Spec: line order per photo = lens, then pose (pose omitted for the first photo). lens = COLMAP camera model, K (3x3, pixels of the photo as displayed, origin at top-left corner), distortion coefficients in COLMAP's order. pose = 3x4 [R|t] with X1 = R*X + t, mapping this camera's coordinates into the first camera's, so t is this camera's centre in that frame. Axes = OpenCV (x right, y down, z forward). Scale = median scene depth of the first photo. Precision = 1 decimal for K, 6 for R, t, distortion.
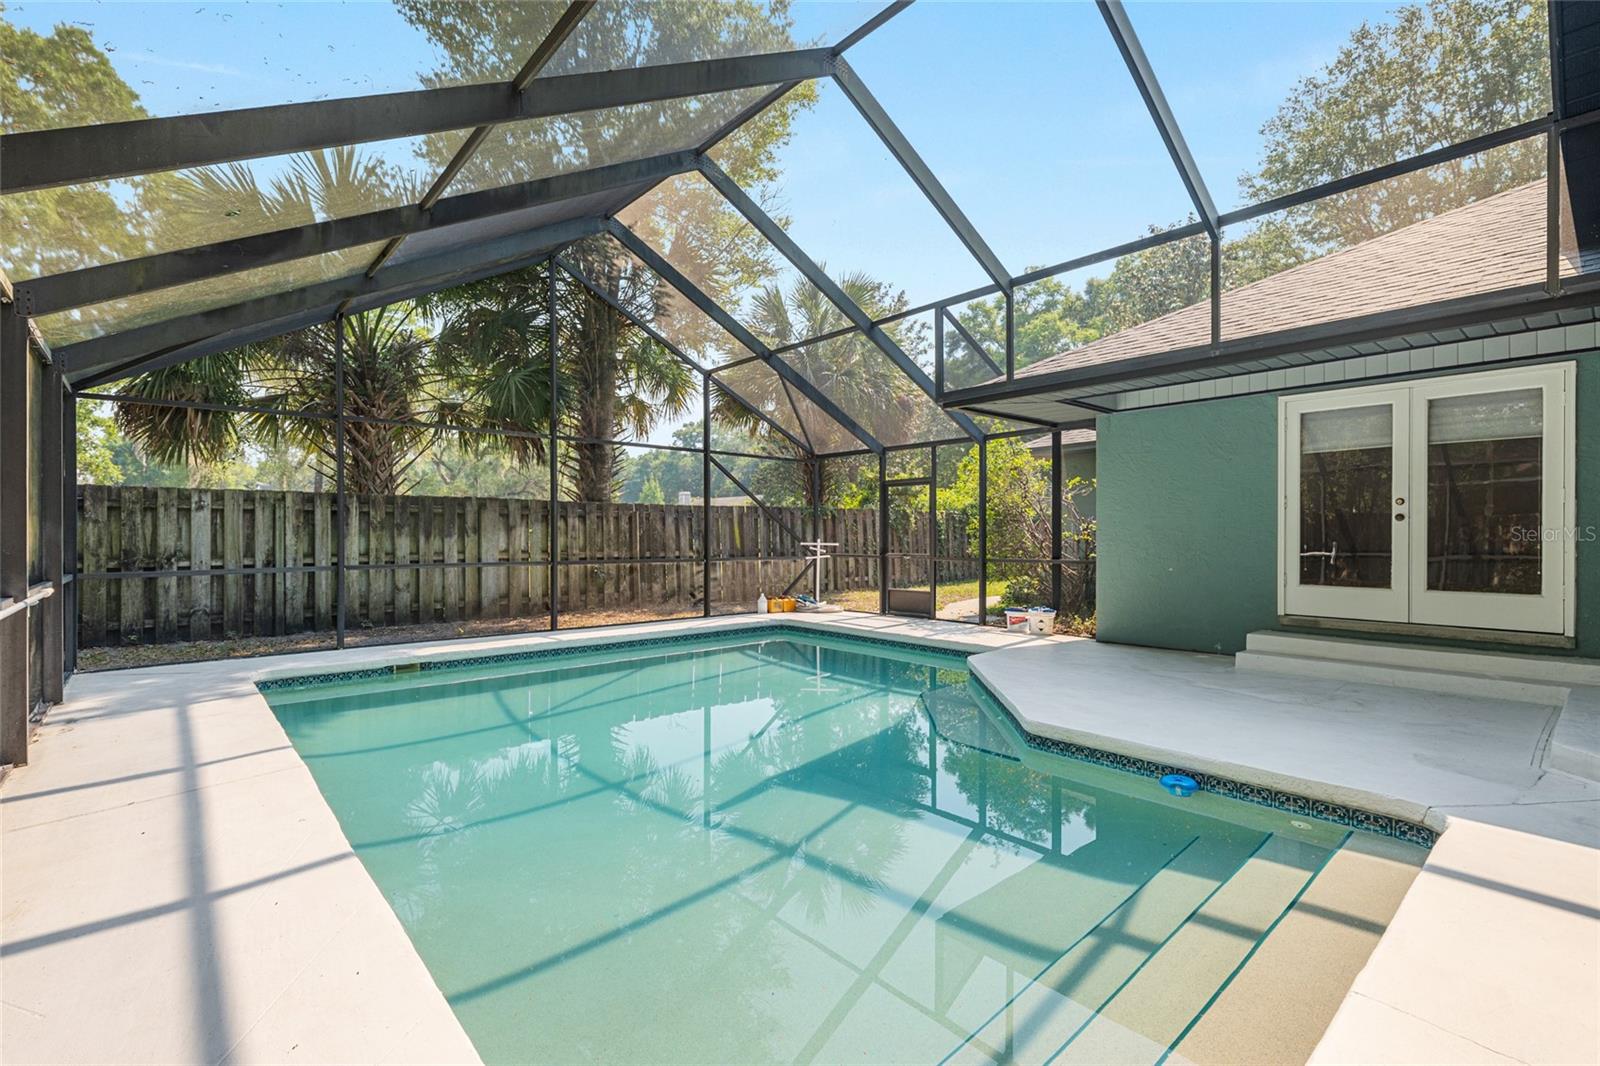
lens RADIAL K [[735.2, 0, 778.7], [0, 735.2, 536.9], [0, 0, 1]] dist [-0.000194, -0.000696]
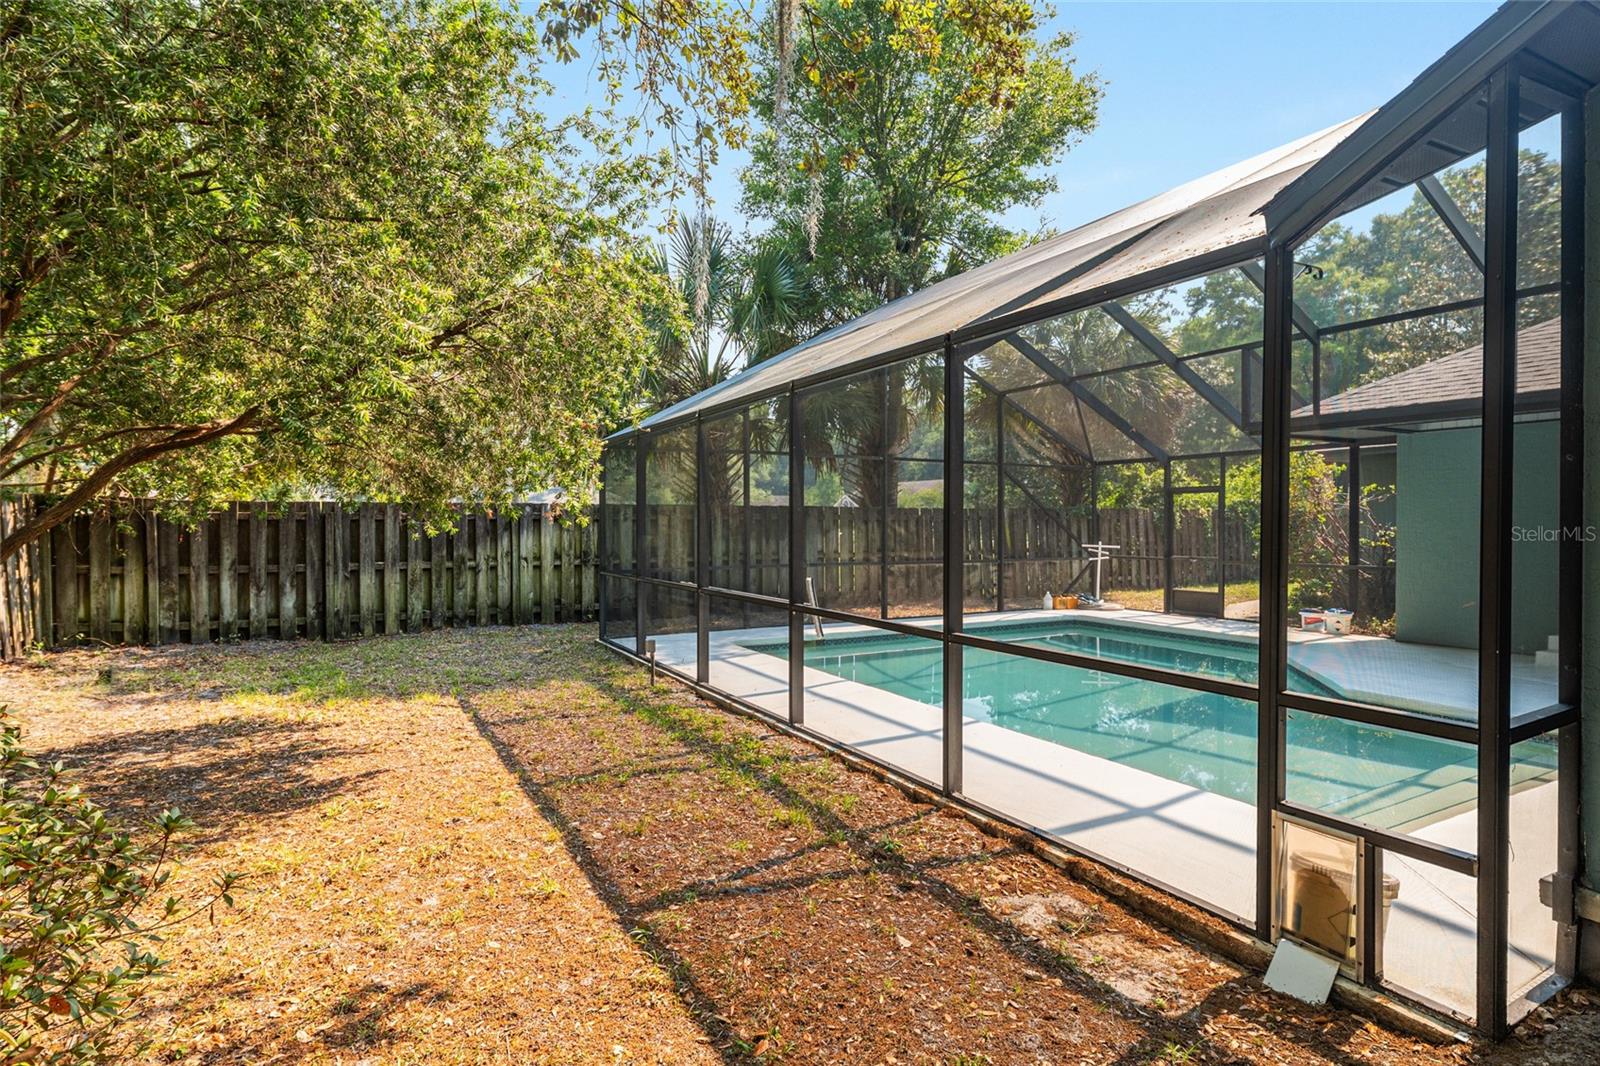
lens RADIAL K [[829.7, 0, 795.1], [0, 829.7, 527.4], [0, 0, 1]] dist [0.004239, -0.002823]
pose [[0.978333, 0.001109, -0.207037, -0.163603], [-0.000406, 0.999994, 0.003437, -0.026659], [0.207039, -0.003279, 0.978327, -0.345345]]
